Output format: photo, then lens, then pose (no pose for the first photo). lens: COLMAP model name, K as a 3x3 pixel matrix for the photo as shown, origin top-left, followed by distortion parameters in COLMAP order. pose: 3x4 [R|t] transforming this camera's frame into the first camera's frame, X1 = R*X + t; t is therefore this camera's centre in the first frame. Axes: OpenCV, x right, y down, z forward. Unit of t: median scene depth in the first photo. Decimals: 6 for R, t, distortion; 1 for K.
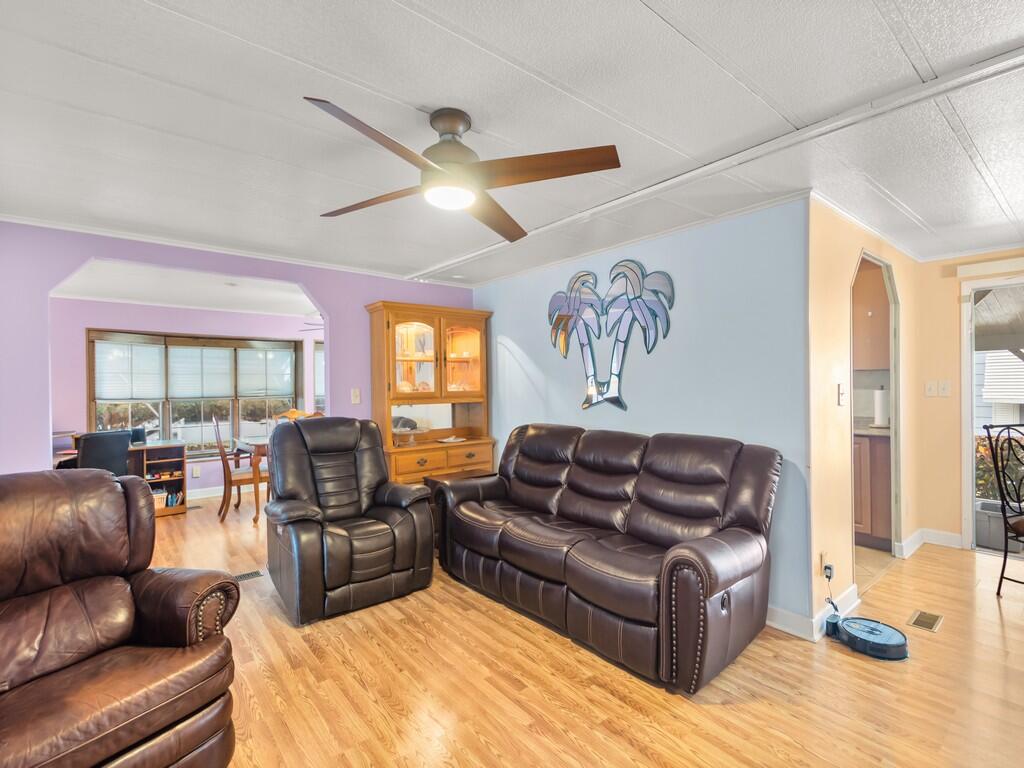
lens RADIAL K [[478.6, 0, 508.8], [0, 478.6, 387.4], [0, 0, 1]] dist [0.002300, 0.000136]
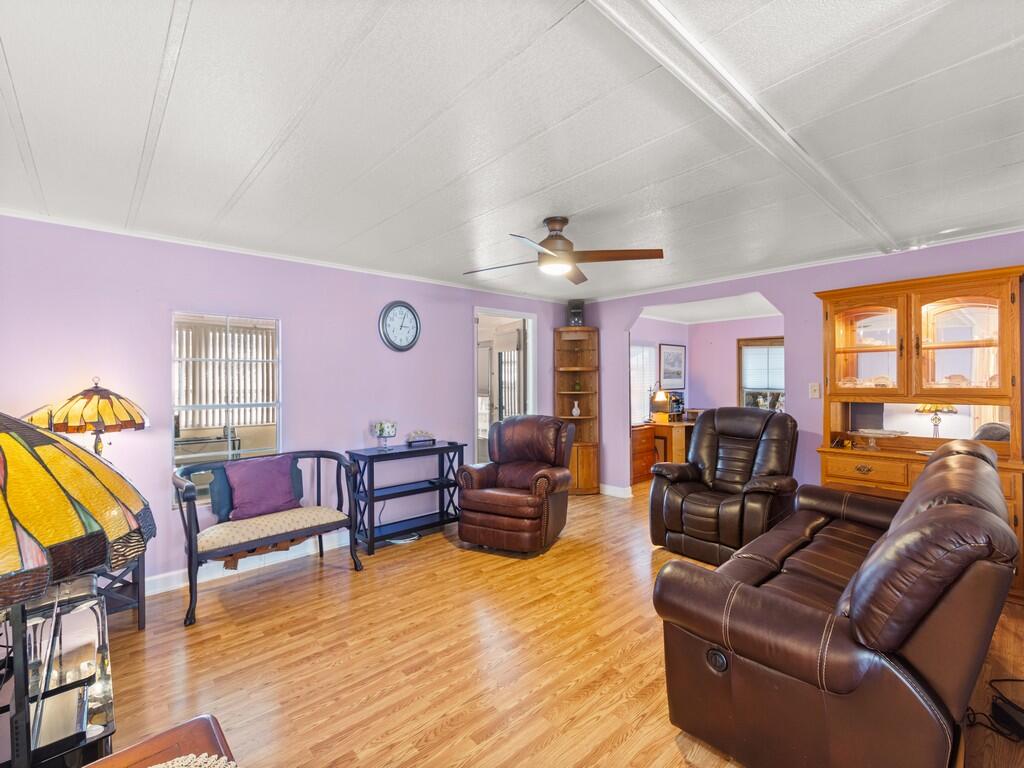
lens RADIAL K [[469.9, 0, 514.1], [0, 469.9, 393.0], [0, 0, 1]] dist [0.000822, -0.001130]
pose [[0.050161, 0.033115, -0.998192, 0.785215], [-0.003385, 0.999450, 0.032987, -0.009035], [0.998735, 0.001724, 0.050246, 0.415653]]
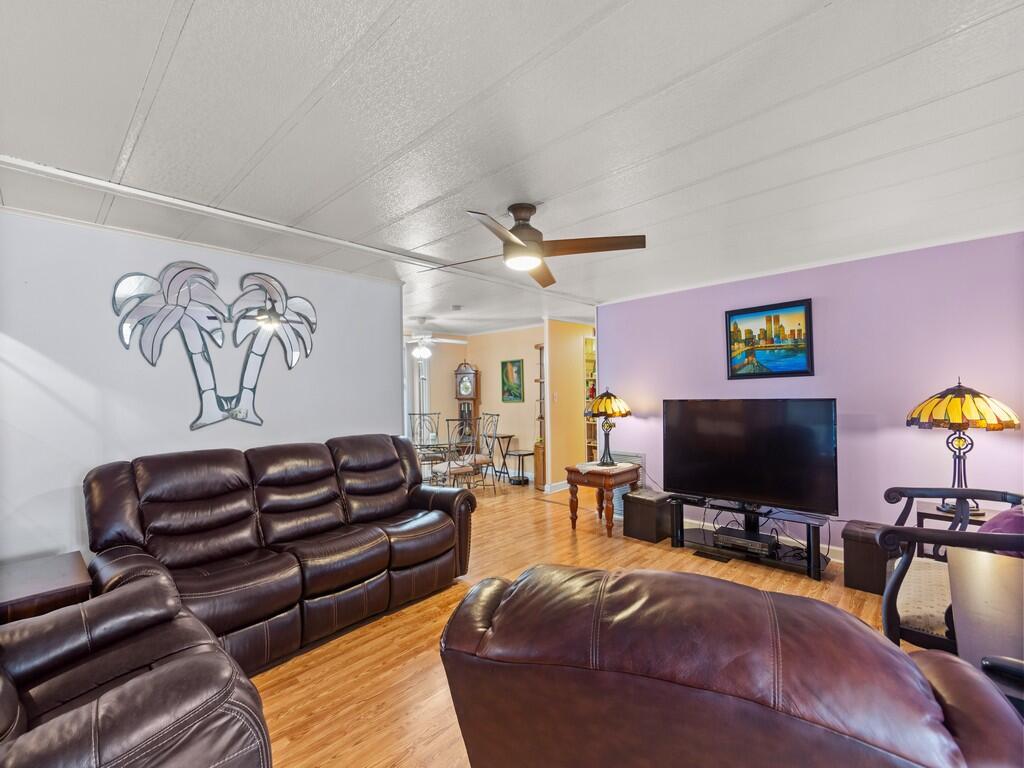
lens RADIAL K [[450.0, 0, 512.0], [0, 450.0, 384.0], [0, 0, 1]] dist [-0.002379, -0.000281]
pose [[-0.133057, 0.010191, 0.991056, -0.757731], [0.014880, 0.999855, -0.008284, -0.021392], [-0.990997, 0.013645, -0.133190, 0.622766]]
